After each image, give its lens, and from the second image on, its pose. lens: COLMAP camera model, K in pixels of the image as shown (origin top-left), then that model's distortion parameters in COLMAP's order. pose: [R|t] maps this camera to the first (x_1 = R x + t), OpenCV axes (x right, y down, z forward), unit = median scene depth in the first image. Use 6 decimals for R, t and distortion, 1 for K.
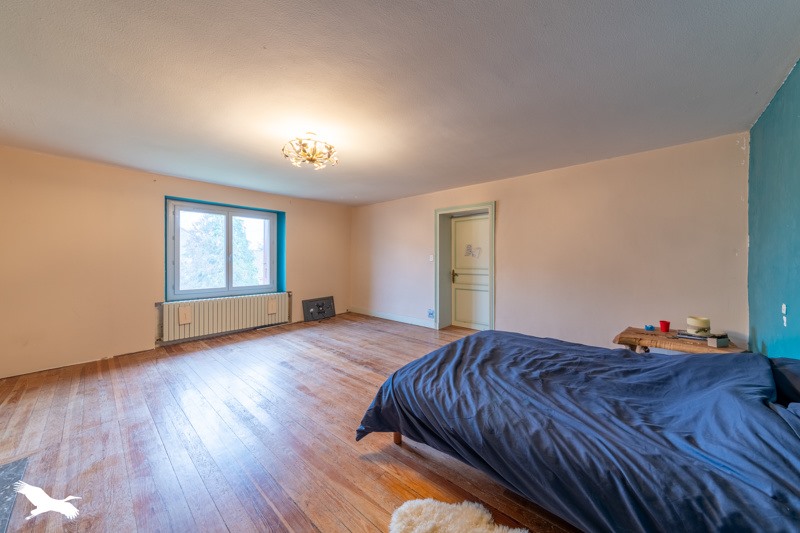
lens RADIAL K [[280.2, 0, 400.5], [0, 280.2, 261.5], [0, 0, 1]] dist [-0.000675, -0.000065]
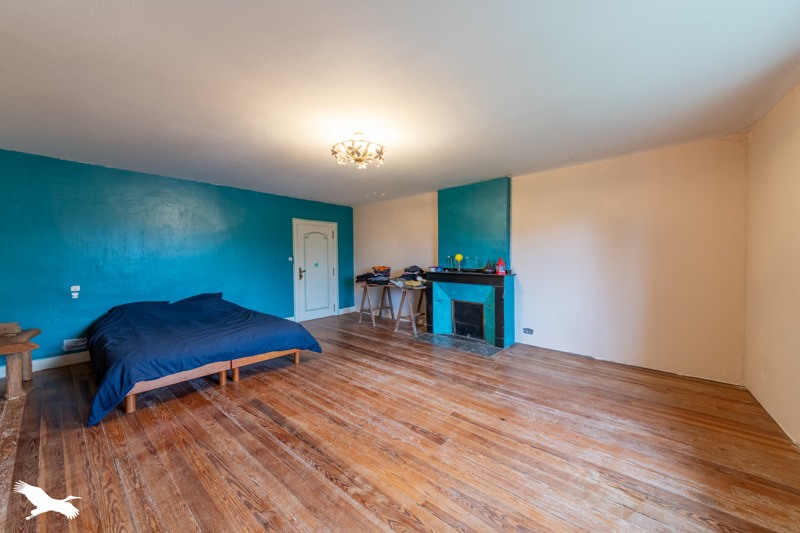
lens RADIAL K [[280.2, 0, 400.5], [0, 280.2, 261.5], [0, 0, 1]] dist [-0.000675, -0.000065]
pose [[-0.998112, 0.003196, -0.061335, -0.322420], [0.002007, 0.999809, 0.019433, -0.006281], [0.061385, 0.019274, -0.997928, 1.614927]]
